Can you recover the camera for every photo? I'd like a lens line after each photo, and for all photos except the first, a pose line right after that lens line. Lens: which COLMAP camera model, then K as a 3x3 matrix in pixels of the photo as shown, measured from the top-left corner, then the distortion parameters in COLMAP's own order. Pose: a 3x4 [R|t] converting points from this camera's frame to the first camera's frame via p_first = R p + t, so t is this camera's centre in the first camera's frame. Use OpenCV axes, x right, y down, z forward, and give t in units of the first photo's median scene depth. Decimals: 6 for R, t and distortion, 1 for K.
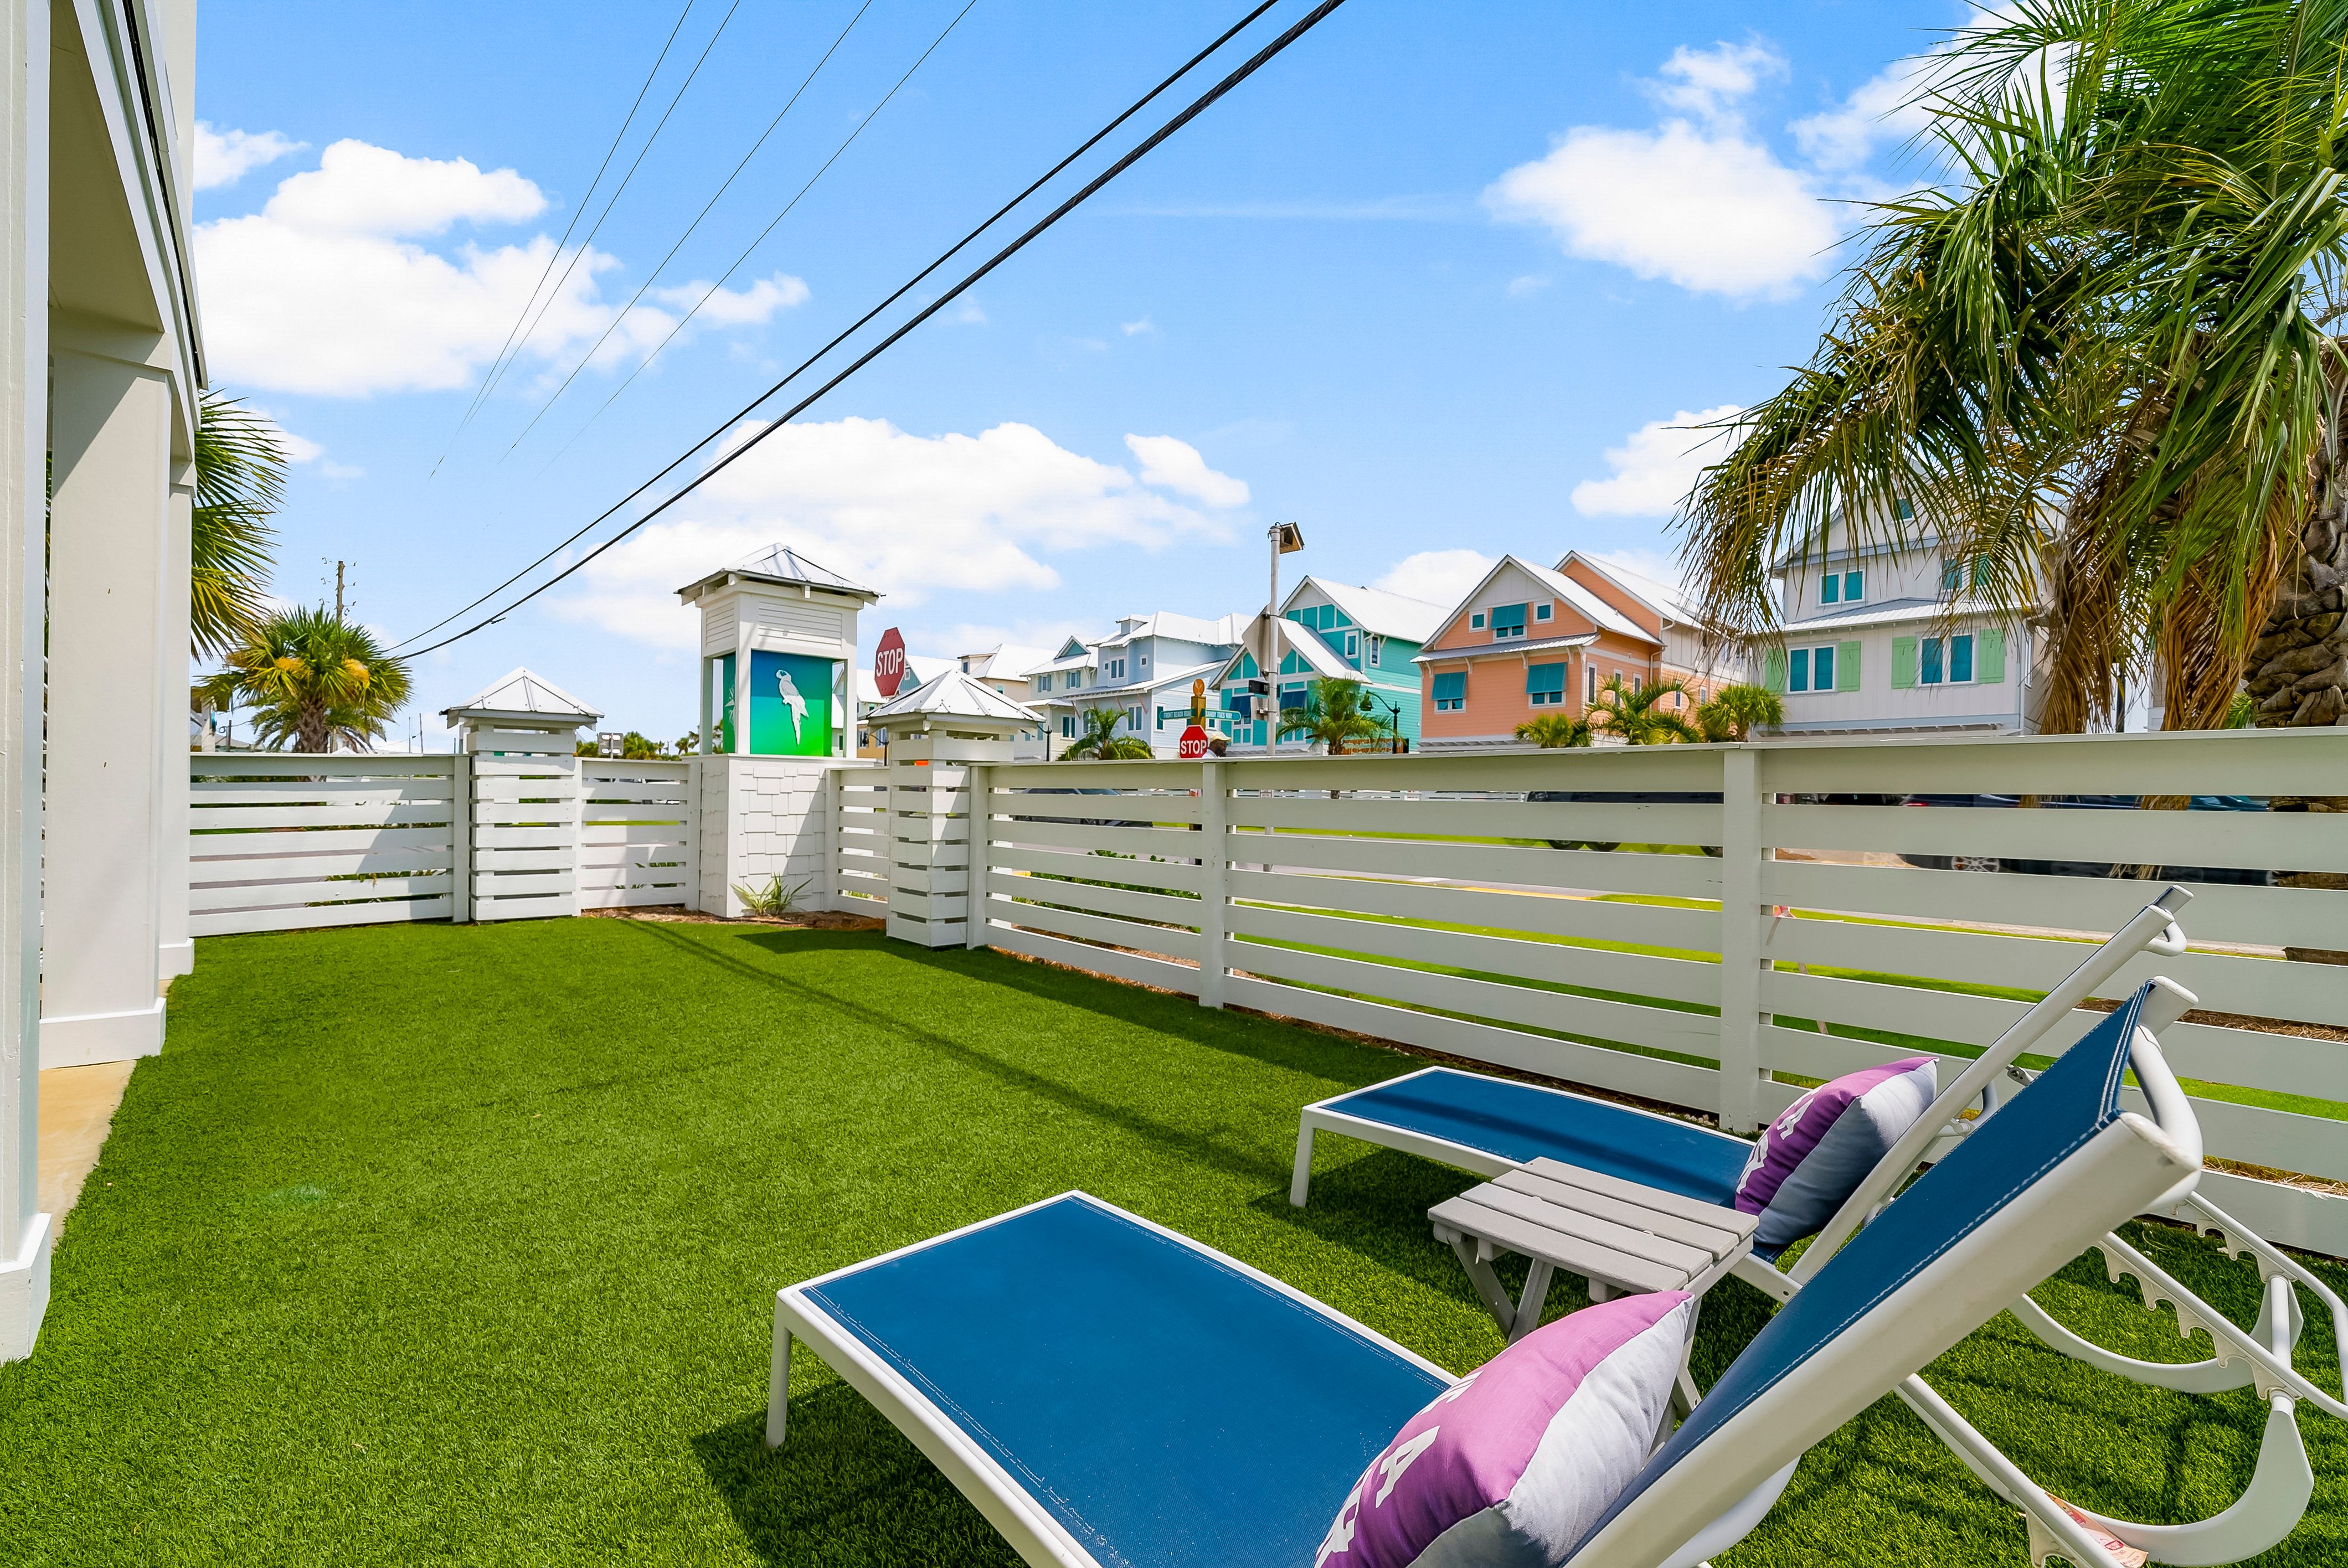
lens RADIAL K [[969.5, 0, 1165.7], [0, 969.5, 795.9], [0, 0, 1]] dist [-0.001636, 0.000491]
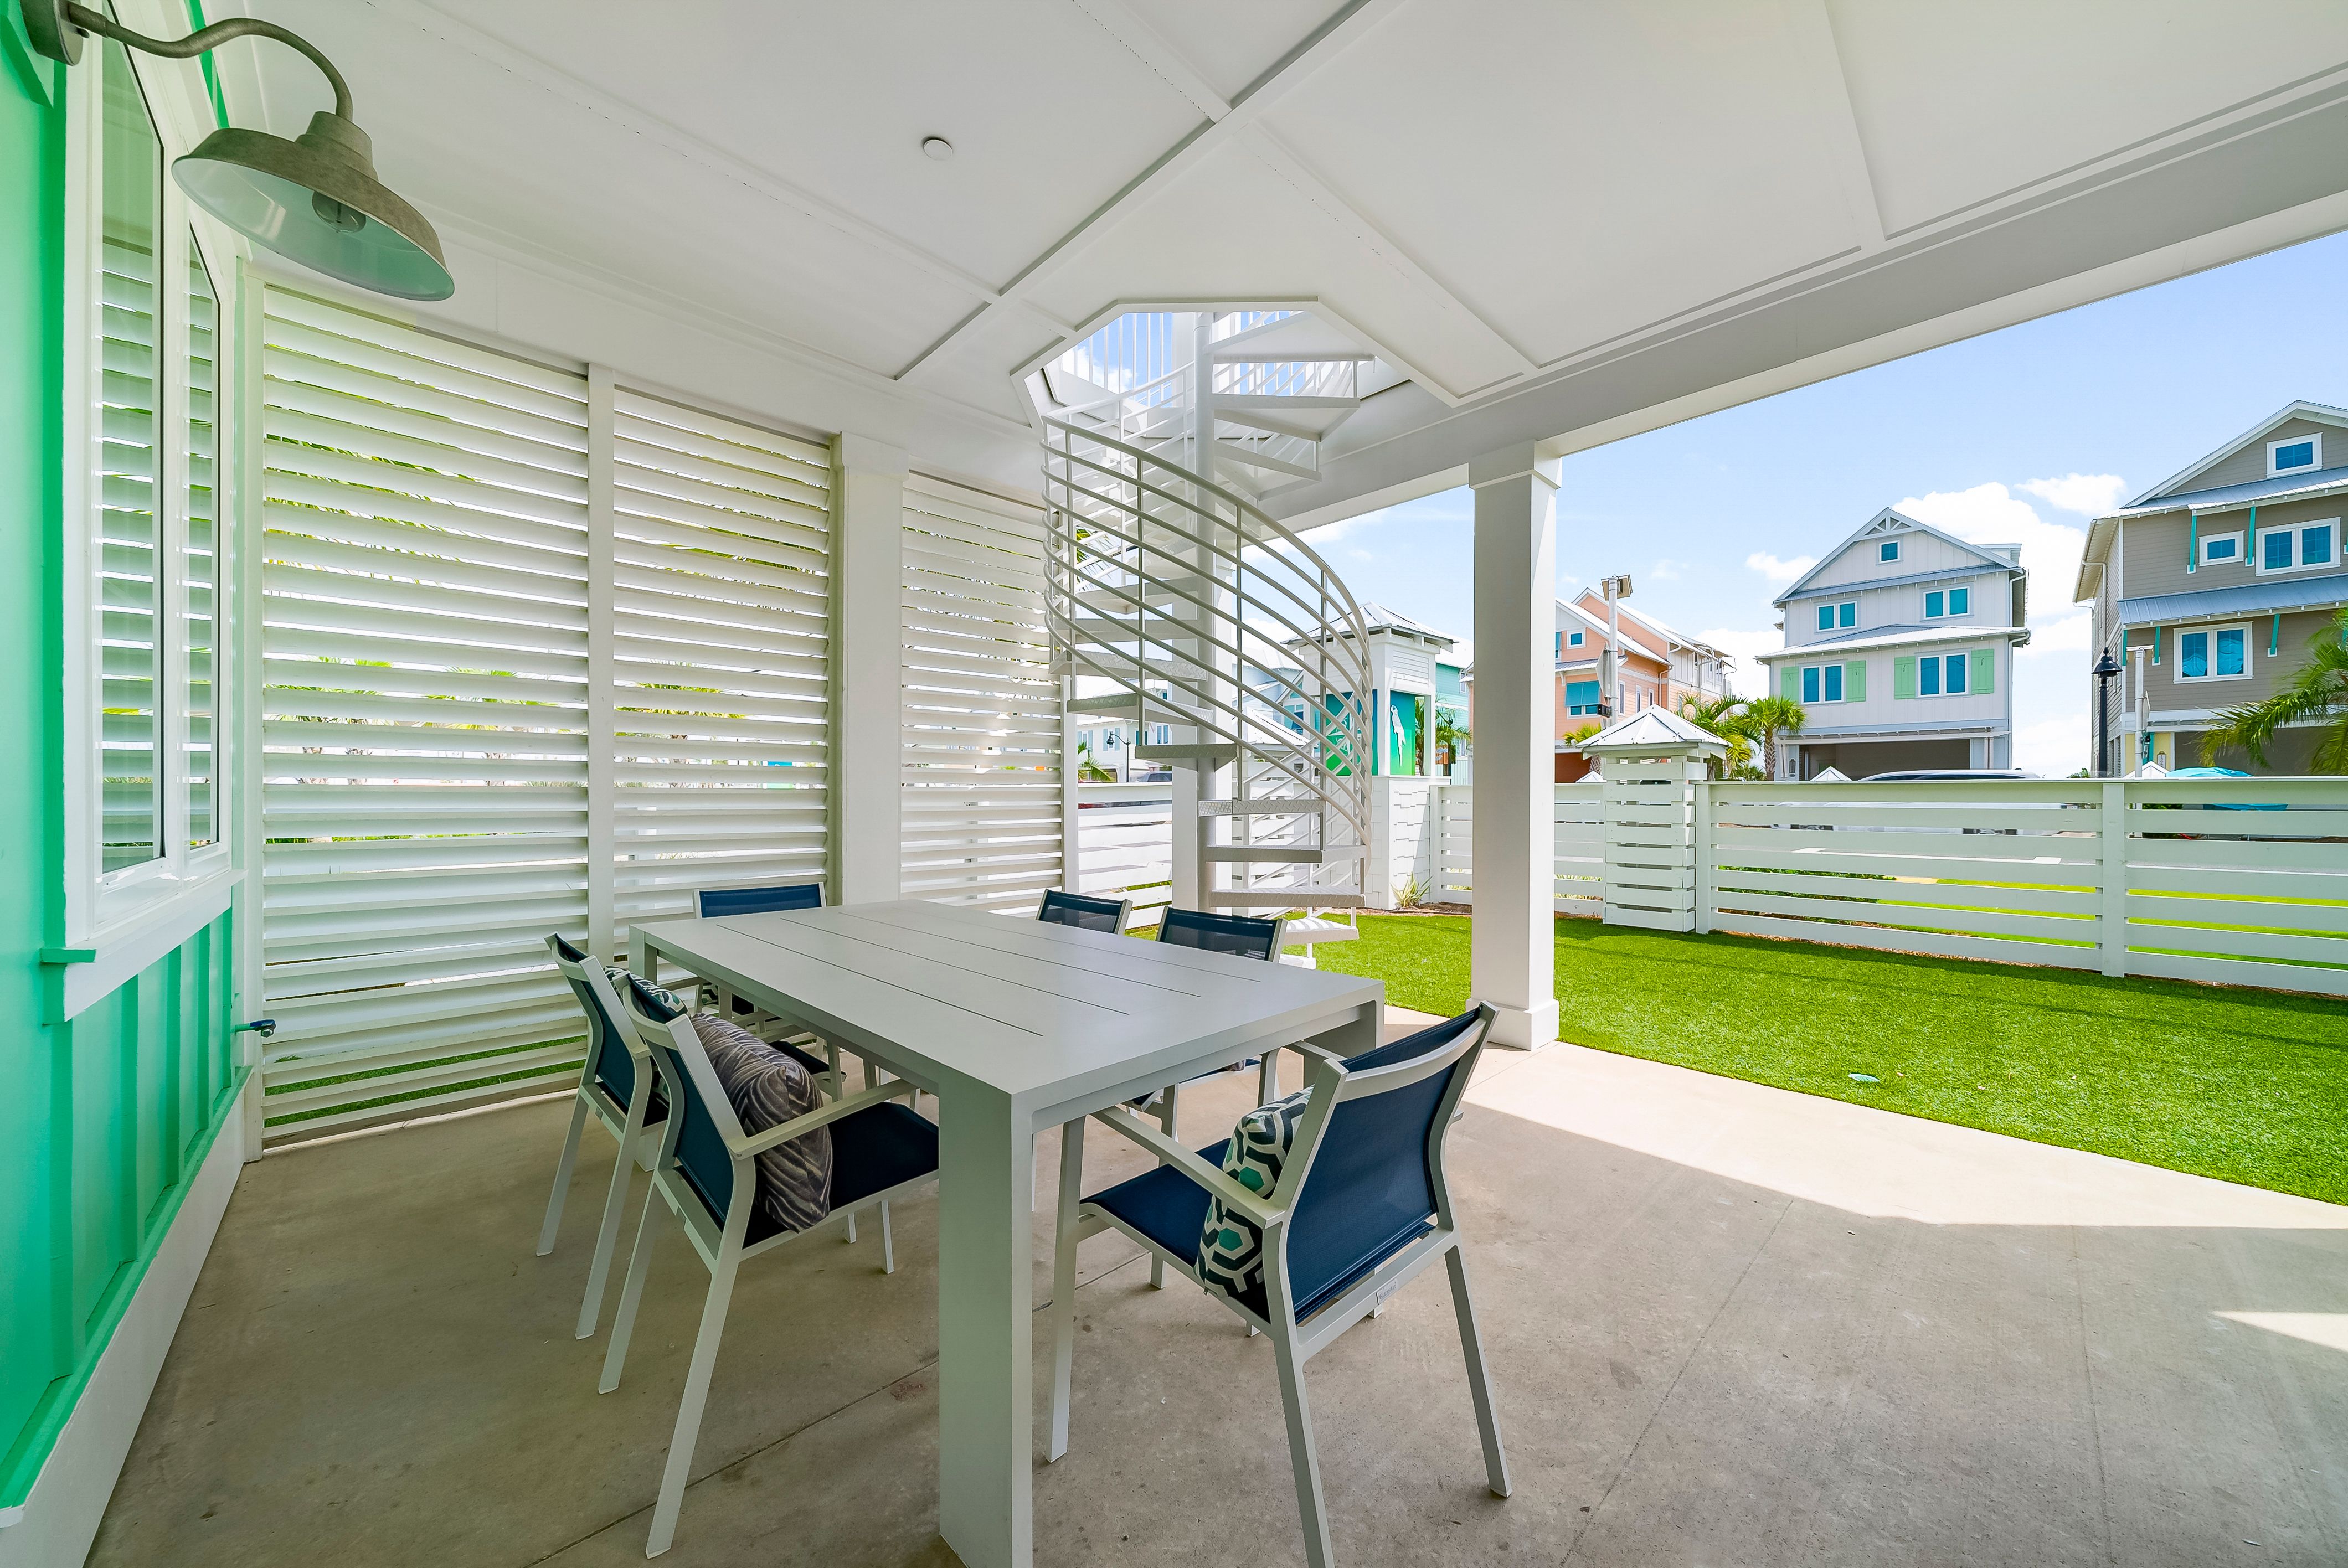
lens RADIAL K [[814.0, 0, 1166.4], [0, 814.0, 794.4], [0, 0, 1]] dist [-0.002388, -0.000294]
pose [[0.999722, -0.015371, 0.017906, -0.183060], [0.015354, 0.999882, 0.001101, -0.006198], [-0.017921, -0.000826, 0.999839, -0.005225]]
